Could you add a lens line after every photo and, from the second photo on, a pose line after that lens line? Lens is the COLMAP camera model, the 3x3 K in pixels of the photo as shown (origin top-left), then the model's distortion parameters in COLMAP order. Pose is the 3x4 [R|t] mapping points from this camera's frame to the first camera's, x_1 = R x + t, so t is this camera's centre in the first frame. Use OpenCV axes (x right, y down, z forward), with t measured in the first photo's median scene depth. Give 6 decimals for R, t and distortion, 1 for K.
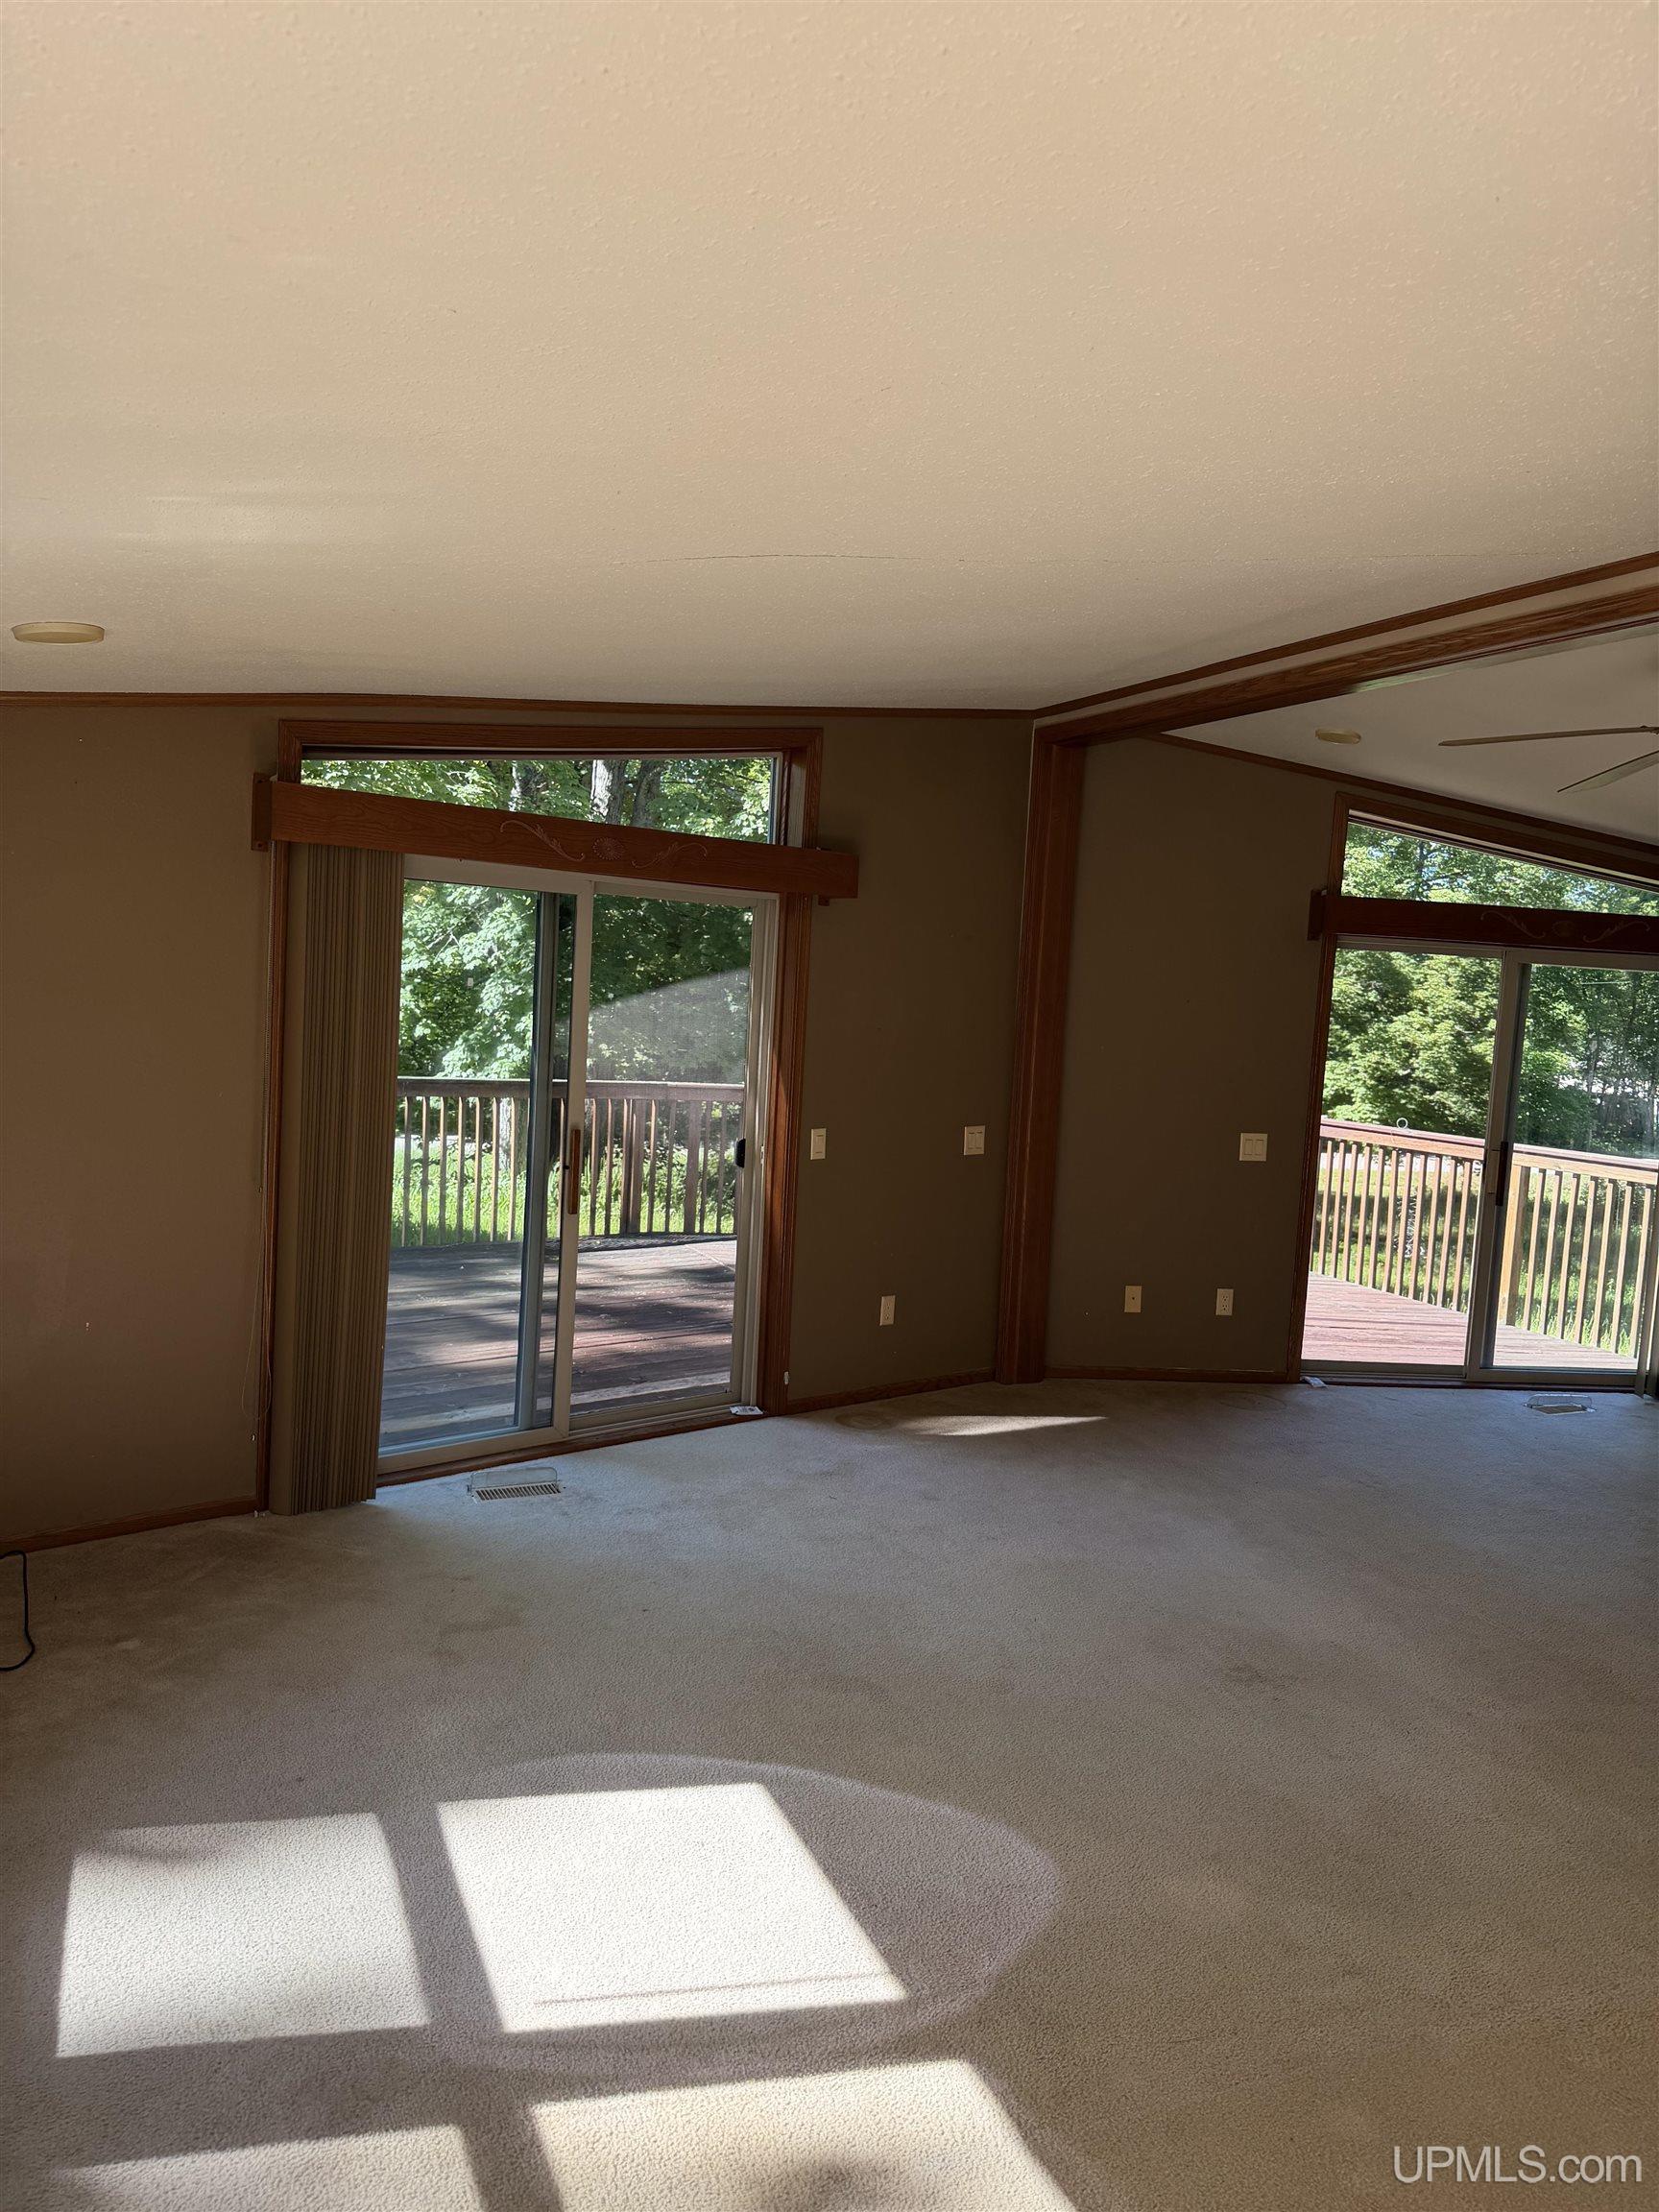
lens RADIAL K [[1549.1, 0, 858.3], [0, 1549.1, 1101.5], [0, 0, 1]] dist [0.225503, -0.427131]
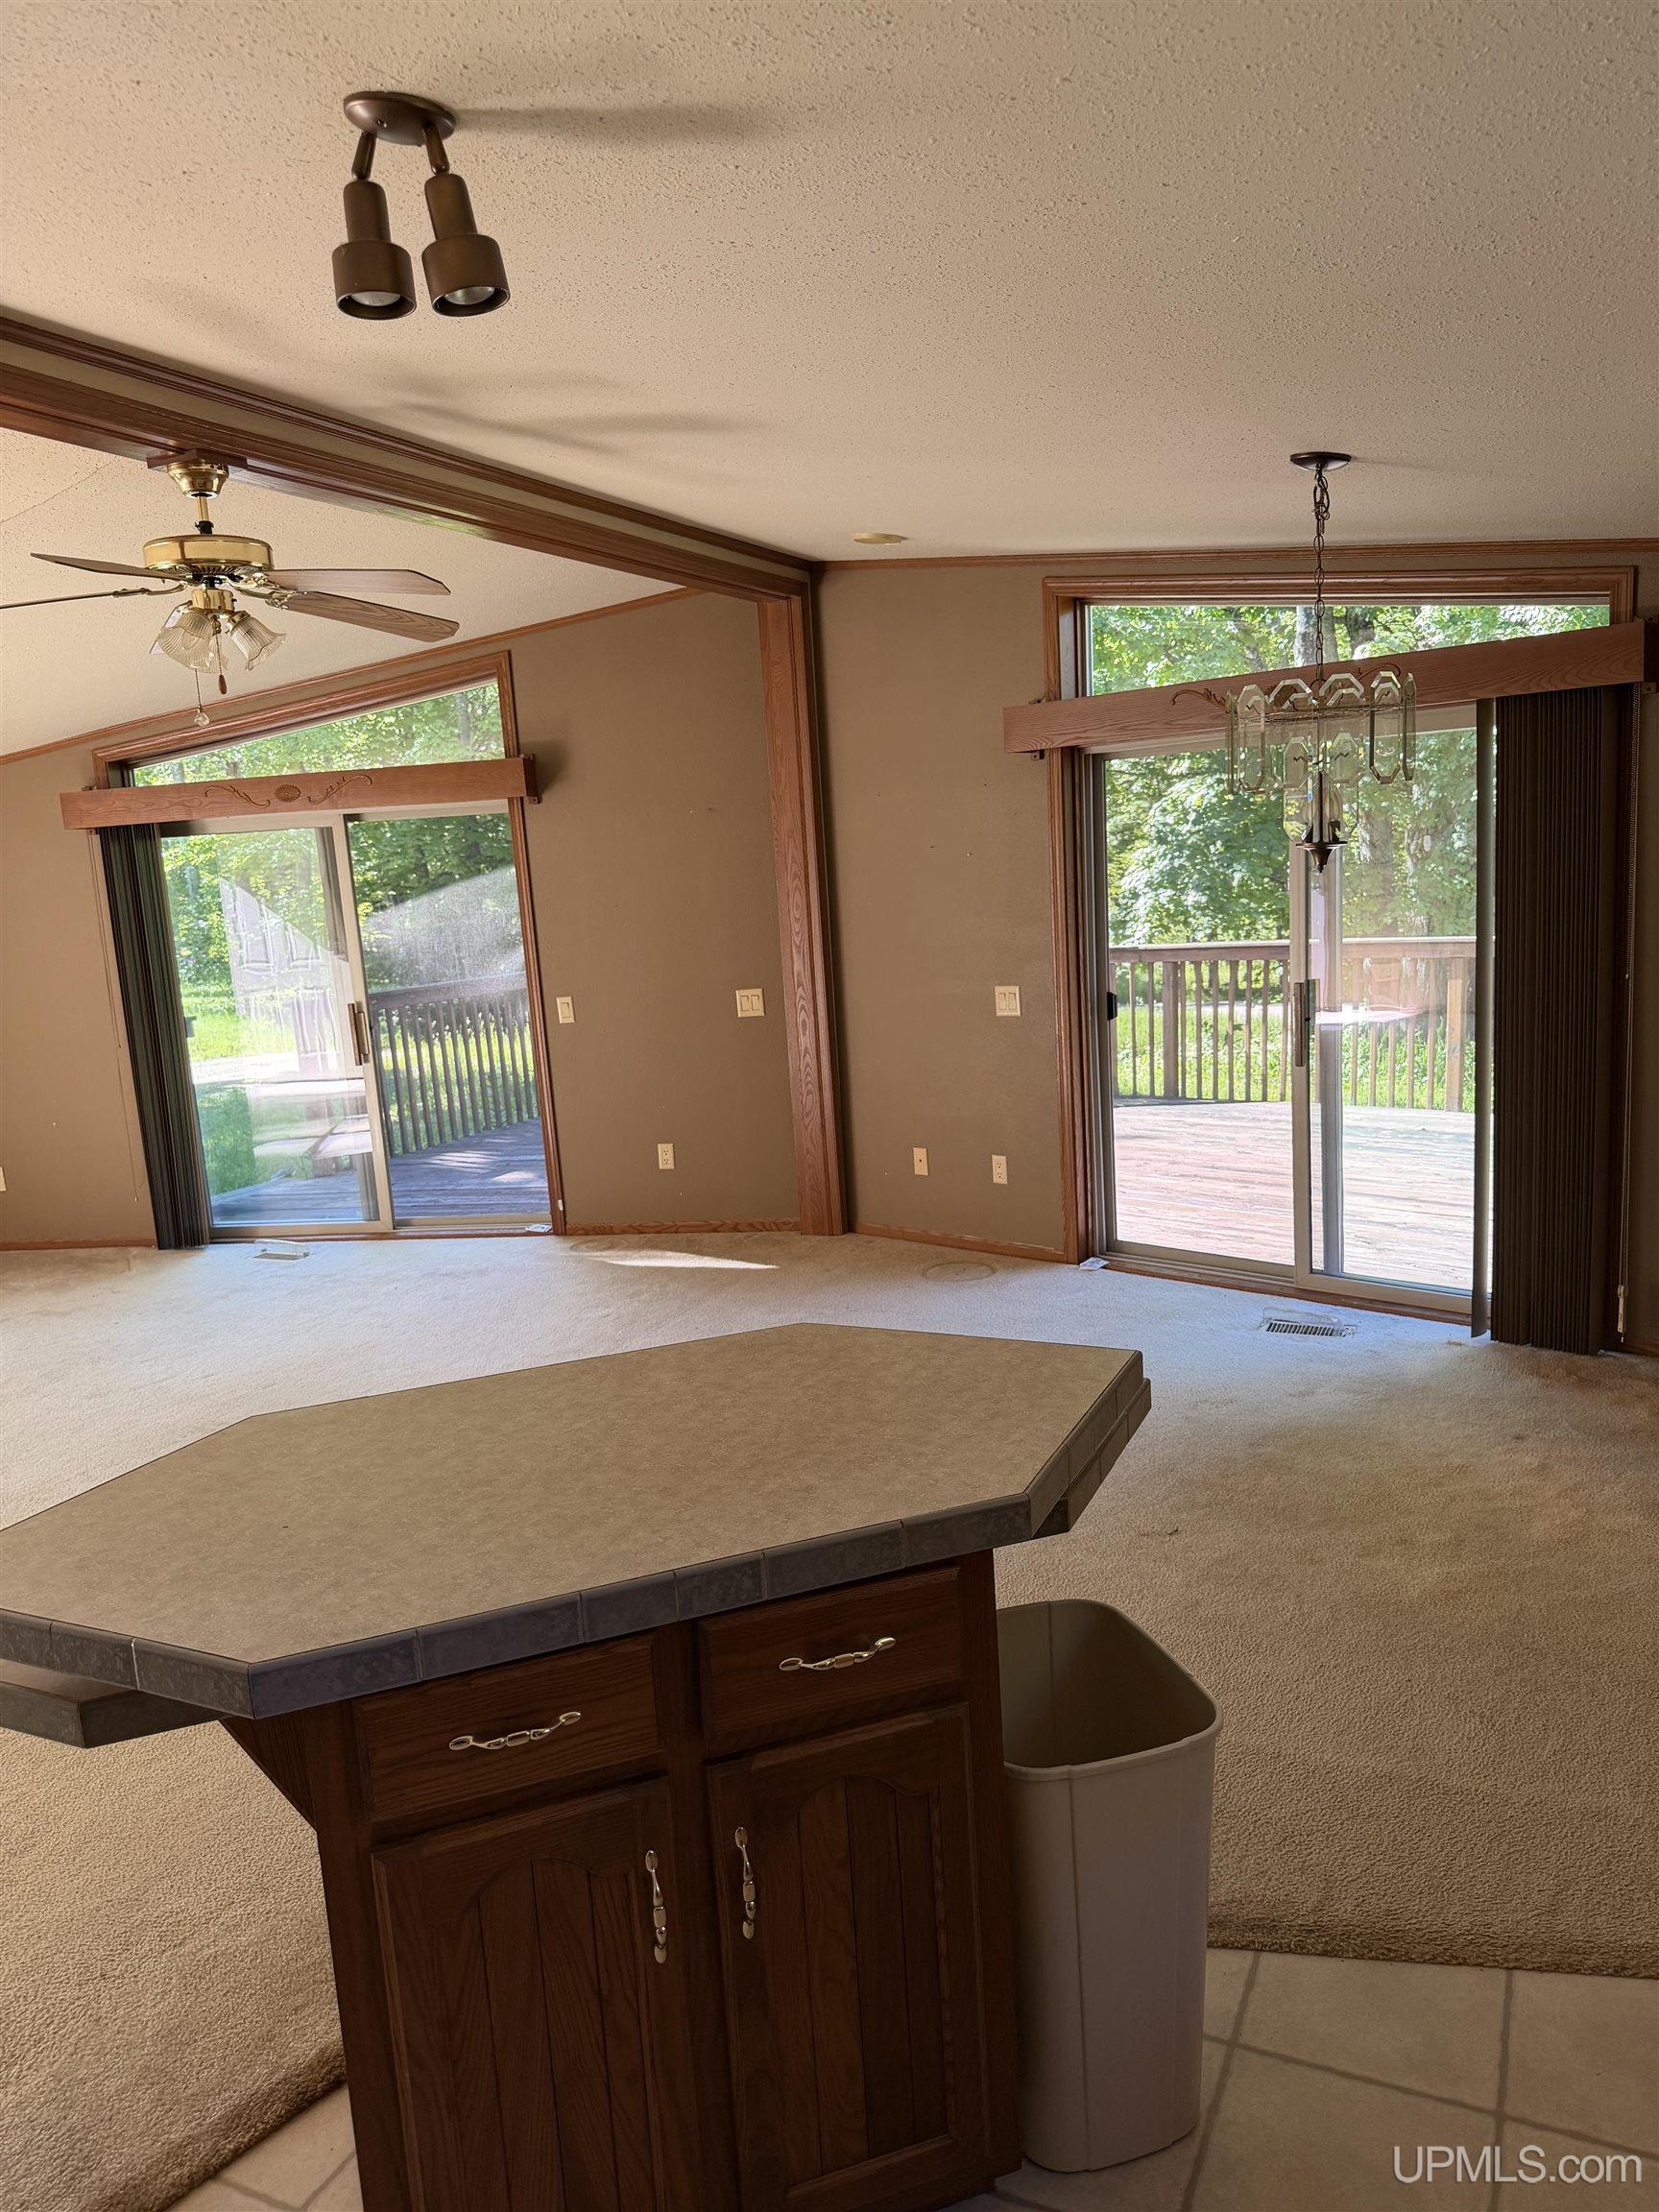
lens RADIAL K [[1562.0, 0, 823.3], [0, 1562.0, 1140.0], [0, 0, 1]] dist [0.126623, -0.202788]
pose [[0.639033, 0.040254, -0.768125, 0.826975], [0.042958, 0.995203, 0.087893, 0.024089], [0.767979, -0.089163, 0.634239, 0.320253]]
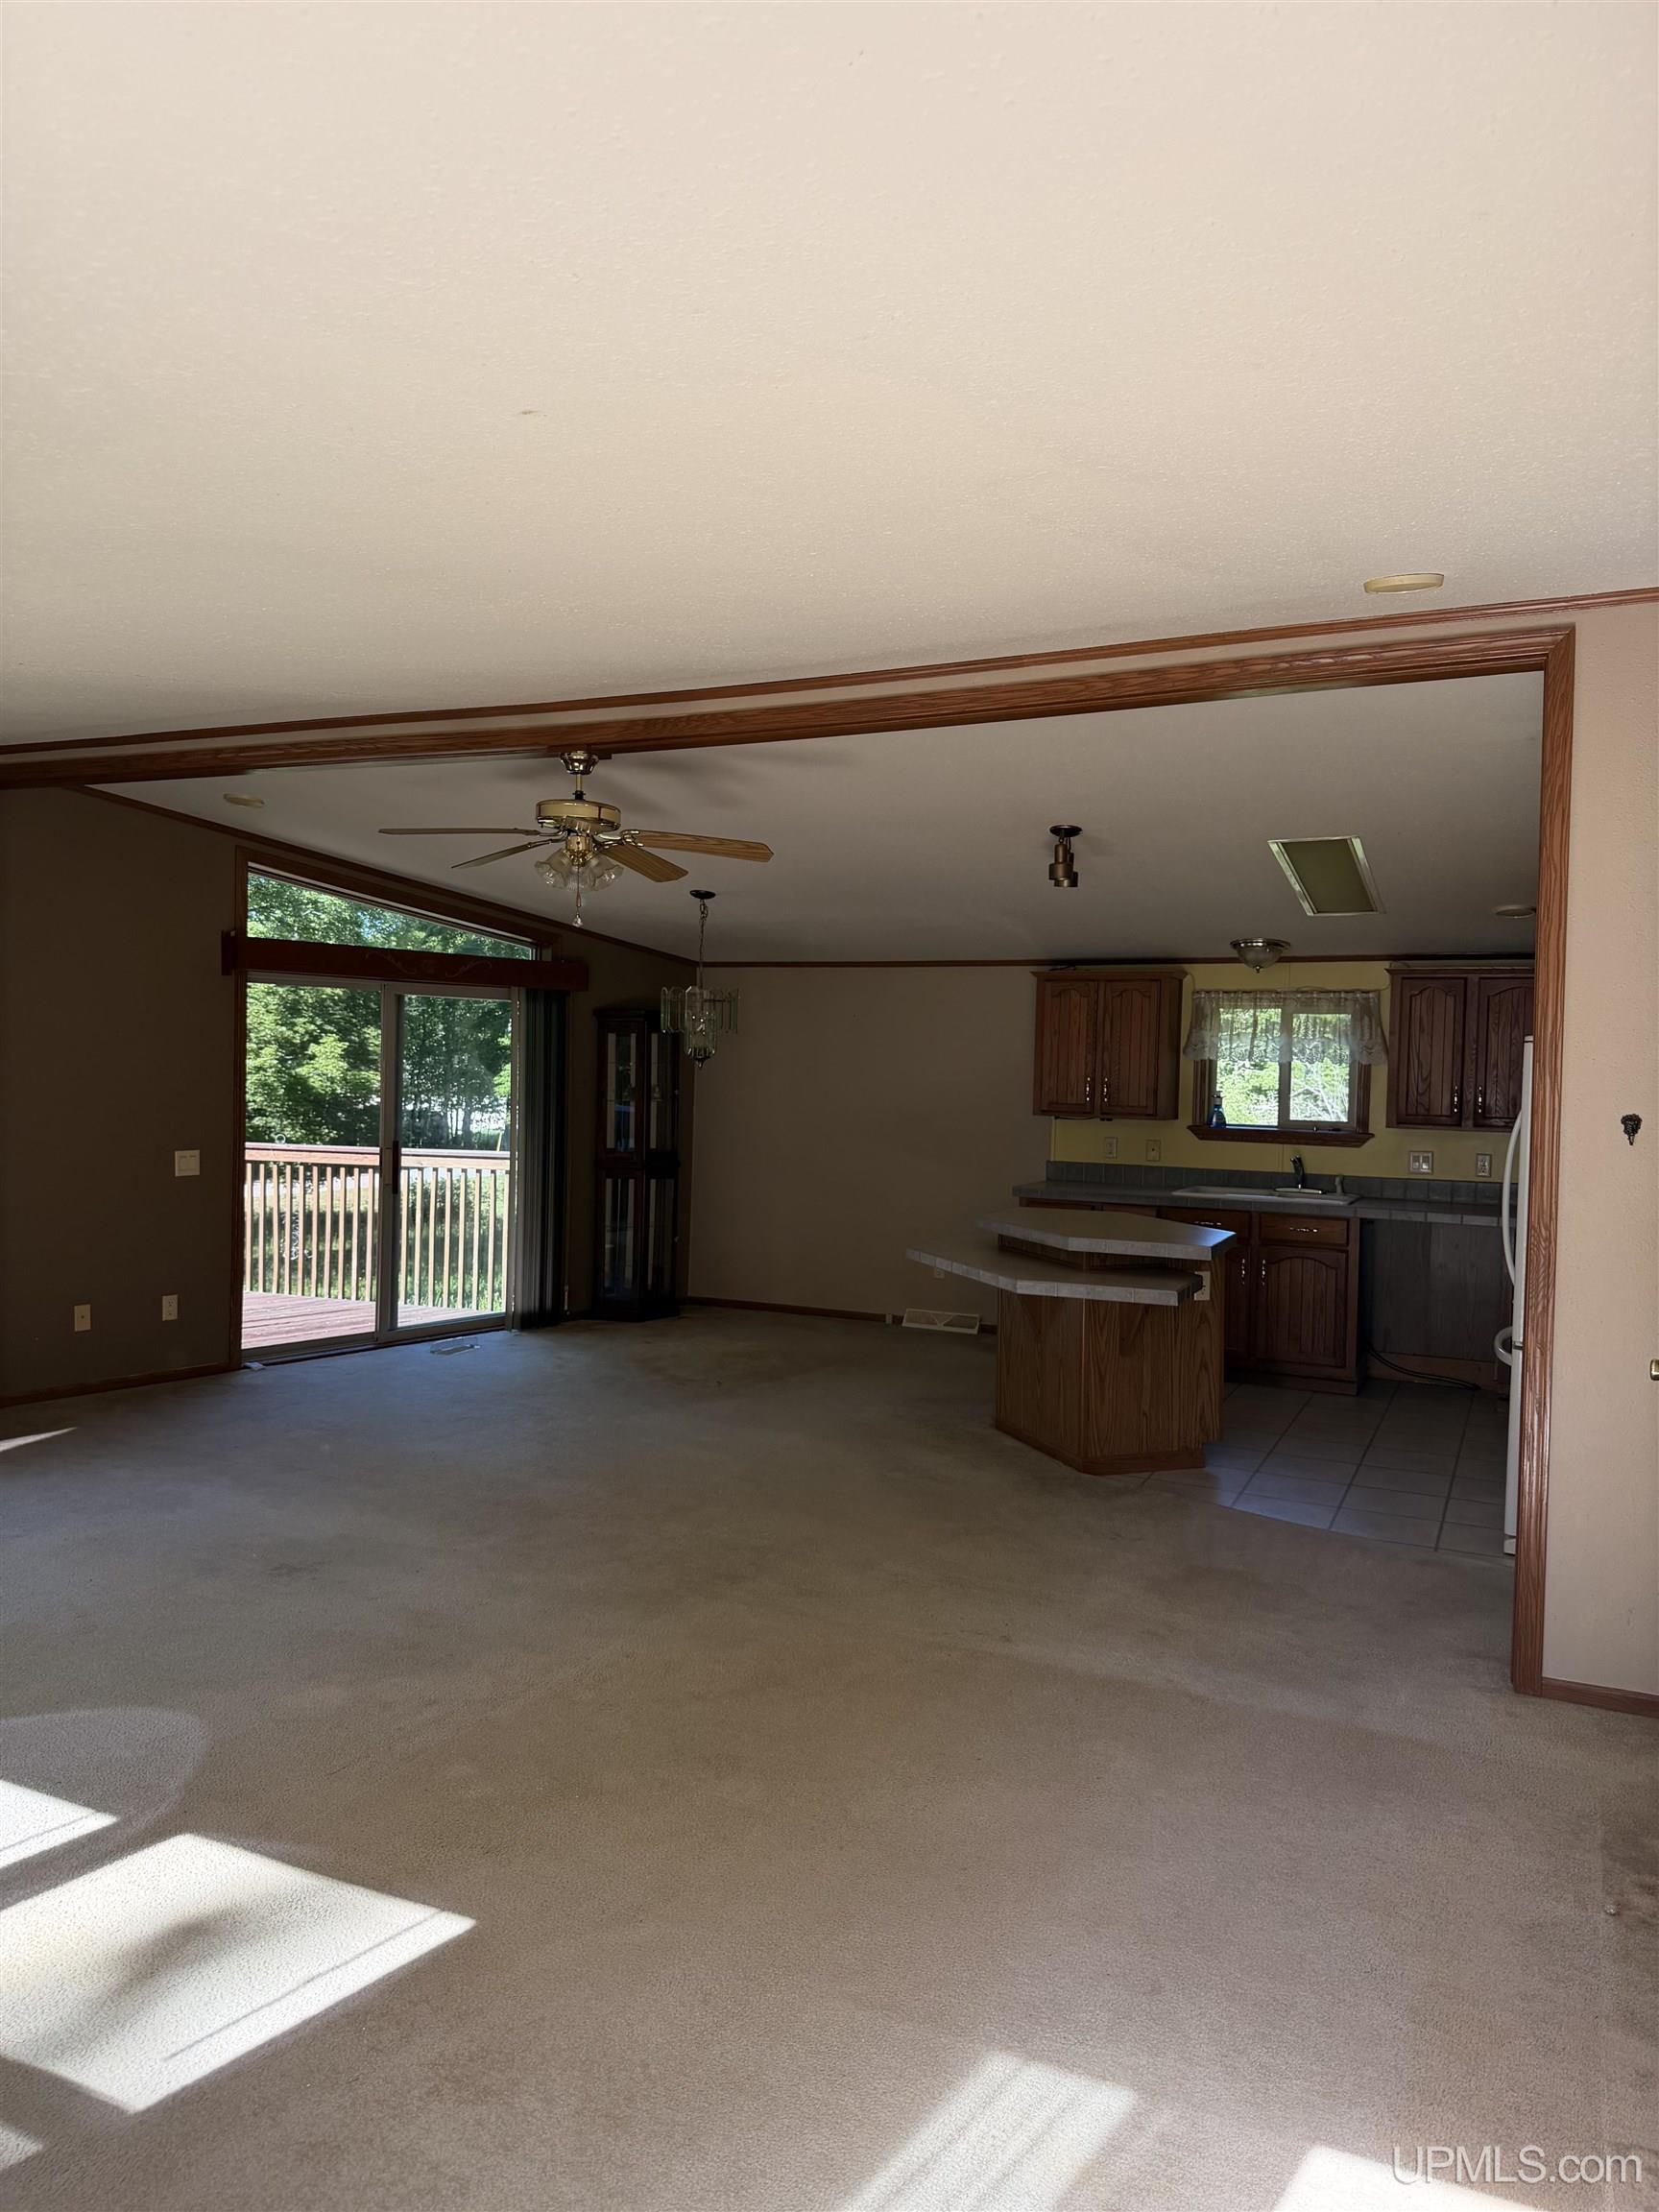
lens RADIAL K [[1553.1, 0, 817.3], [0, 1553.1, 1119.5], [0, 0, 1]] dist [0.131012, -0.194896]
pose [[0.761539, -0.067698, 0.644574, -0.115975], [0.071153, 0.997251, 0.020674, 0.006867], [-0.644201, 0.030119, 0.764263, -0.122327]]
